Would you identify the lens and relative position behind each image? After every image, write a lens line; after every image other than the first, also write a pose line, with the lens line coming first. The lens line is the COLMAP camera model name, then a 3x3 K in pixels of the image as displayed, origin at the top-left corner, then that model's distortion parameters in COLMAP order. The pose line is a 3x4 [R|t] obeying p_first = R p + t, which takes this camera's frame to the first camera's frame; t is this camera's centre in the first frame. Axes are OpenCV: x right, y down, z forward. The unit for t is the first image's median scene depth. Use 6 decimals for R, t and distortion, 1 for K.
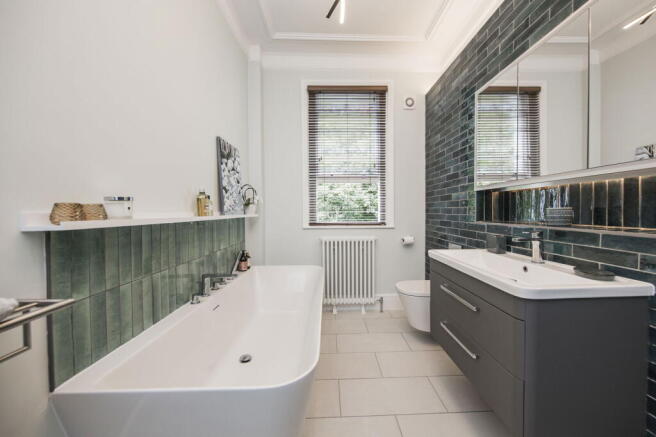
lens RADIAL K [[250.6, 0, 332.9], [0, 250.6, 216.6], [0, 0, 1]] dist [0.000052, -0.000148]
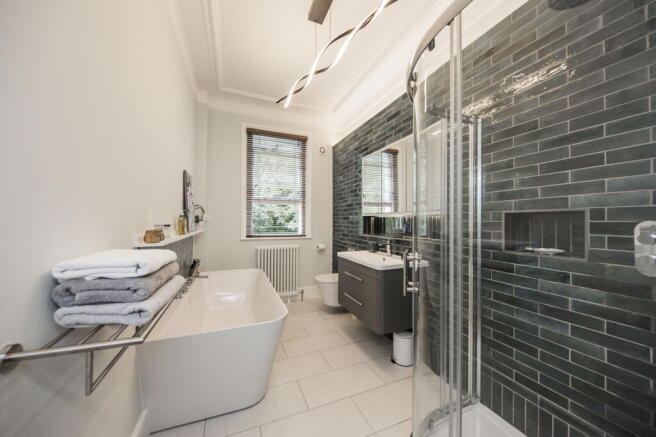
lens RADIAL K [[230.4, 0, 326.9], [0, 230.4, 220.8], [0, 0, 1]] dist [-0.000949, -0.000030]
pose [[0.938643, 0.009681, 0.344754, -0.125200], [-0.000969, 0.999676, -0.025434, -0.021406], [-0.344889, 0.023539, 0.938348, -0.244785]]
